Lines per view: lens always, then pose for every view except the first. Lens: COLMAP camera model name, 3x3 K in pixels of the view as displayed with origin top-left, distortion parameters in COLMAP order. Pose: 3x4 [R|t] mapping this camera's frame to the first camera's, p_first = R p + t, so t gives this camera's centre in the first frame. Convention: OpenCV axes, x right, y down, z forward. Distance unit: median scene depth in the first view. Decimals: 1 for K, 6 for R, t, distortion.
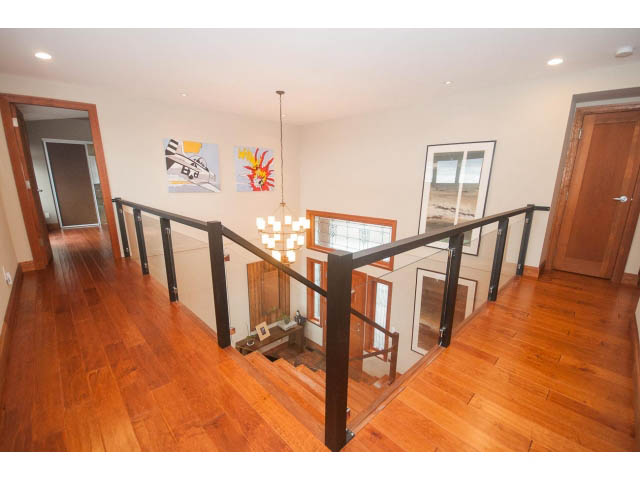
lens RADIAL K [[283.1, 0, 321.0], [0, 283.1, 247.7], [0, 0, 1]] dist [0.001384, -0.000029]
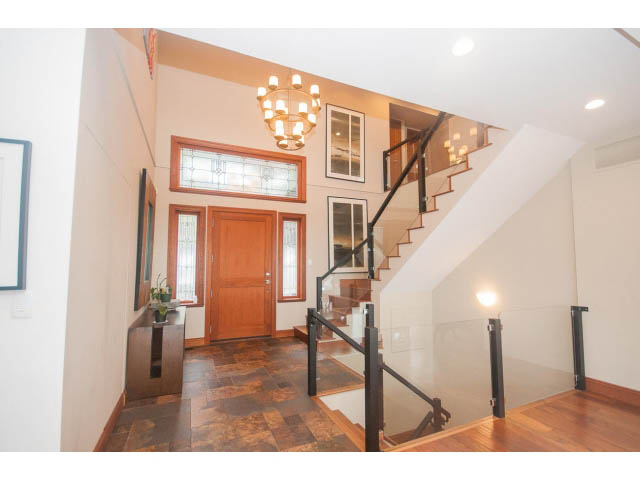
lens RADIAL K [[283.1, 0, 321.0], [0, 283.1, 247.7], [0, 0, 1]] dist [0.001384, -0.000029]
pose [[0.343678, 0.057252, 0.937341, -0.793279], [0.232027, 0.962016, -0.143832, 0.451794], [-0.909972, 0.266920, 0.317340, 0.708639]]
